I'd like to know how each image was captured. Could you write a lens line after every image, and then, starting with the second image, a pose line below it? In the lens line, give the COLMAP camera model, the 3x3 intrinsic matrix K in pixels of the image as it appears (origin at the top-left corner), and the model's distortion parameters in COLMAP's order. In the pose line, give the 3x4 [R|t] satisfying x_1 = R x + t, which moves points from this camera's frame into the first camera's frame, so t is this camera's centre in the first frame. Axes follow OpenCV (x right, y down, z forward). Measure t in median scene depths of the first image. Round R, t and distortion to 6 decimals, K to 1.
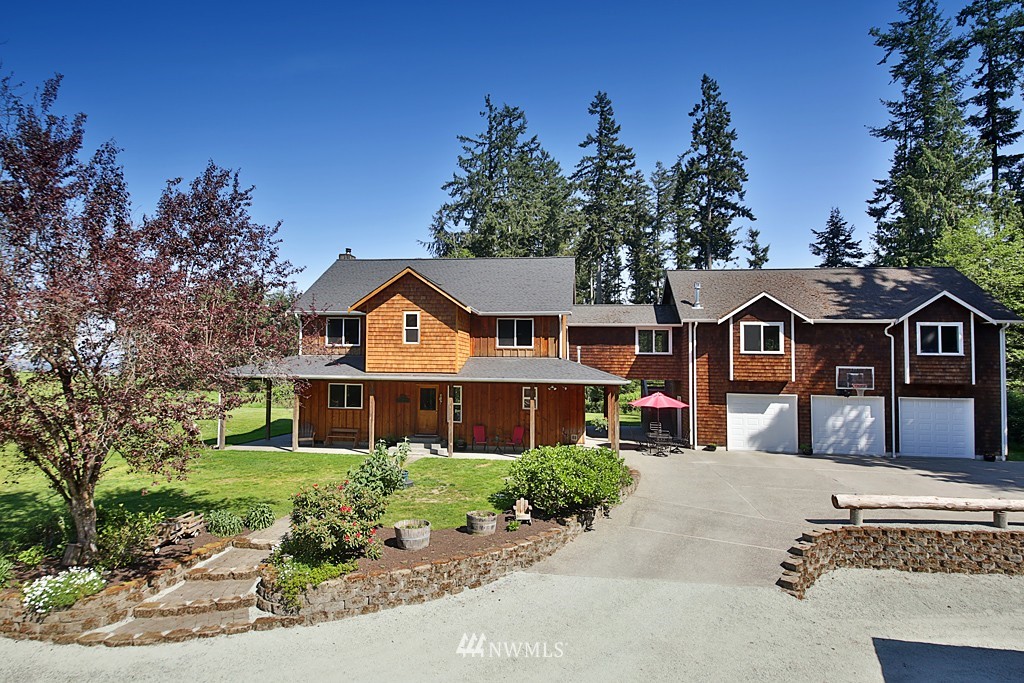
lens RADIAL K [[580.3, 0, 483.9], [0, 580.3, 349.4], [0, 0, 1]] dist [0.026844, -0.024668]
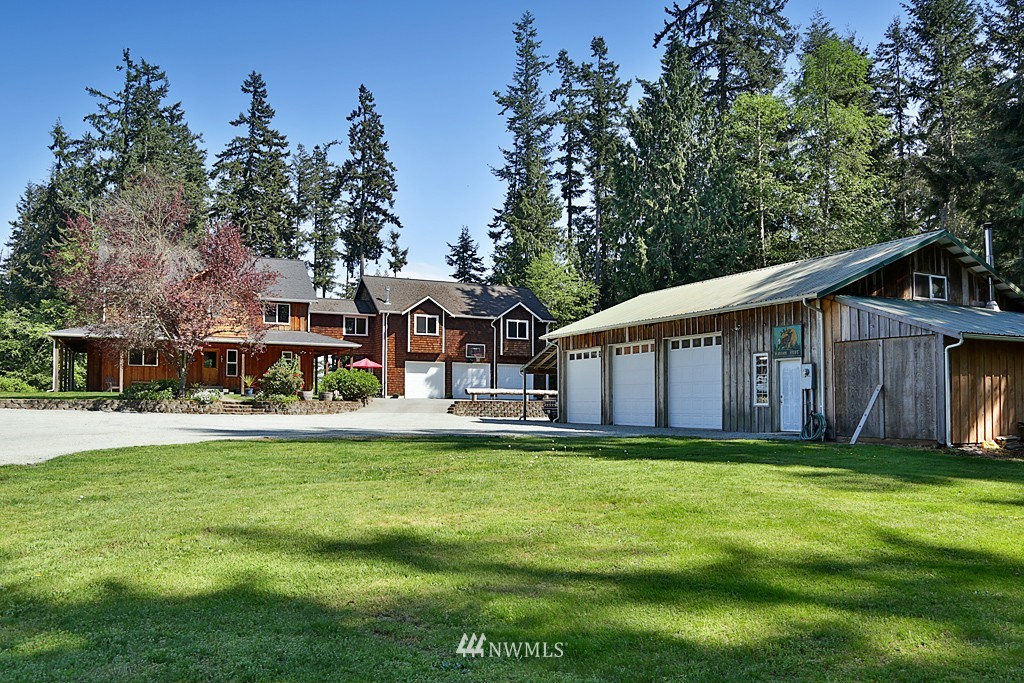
lens RADIAL K [[864.4, 0, 509.3], [0, 864.4, 350.3], [0, 0, 1]] dist [-0.150794, 0.000374]
pose [[0.824676, 0.031075, 0.564751, -0.324615], [-0.019581, 0.999460, -0.026402, 0.052678], [-0.565266, 0.010715, 0.824839, -0.520659]]
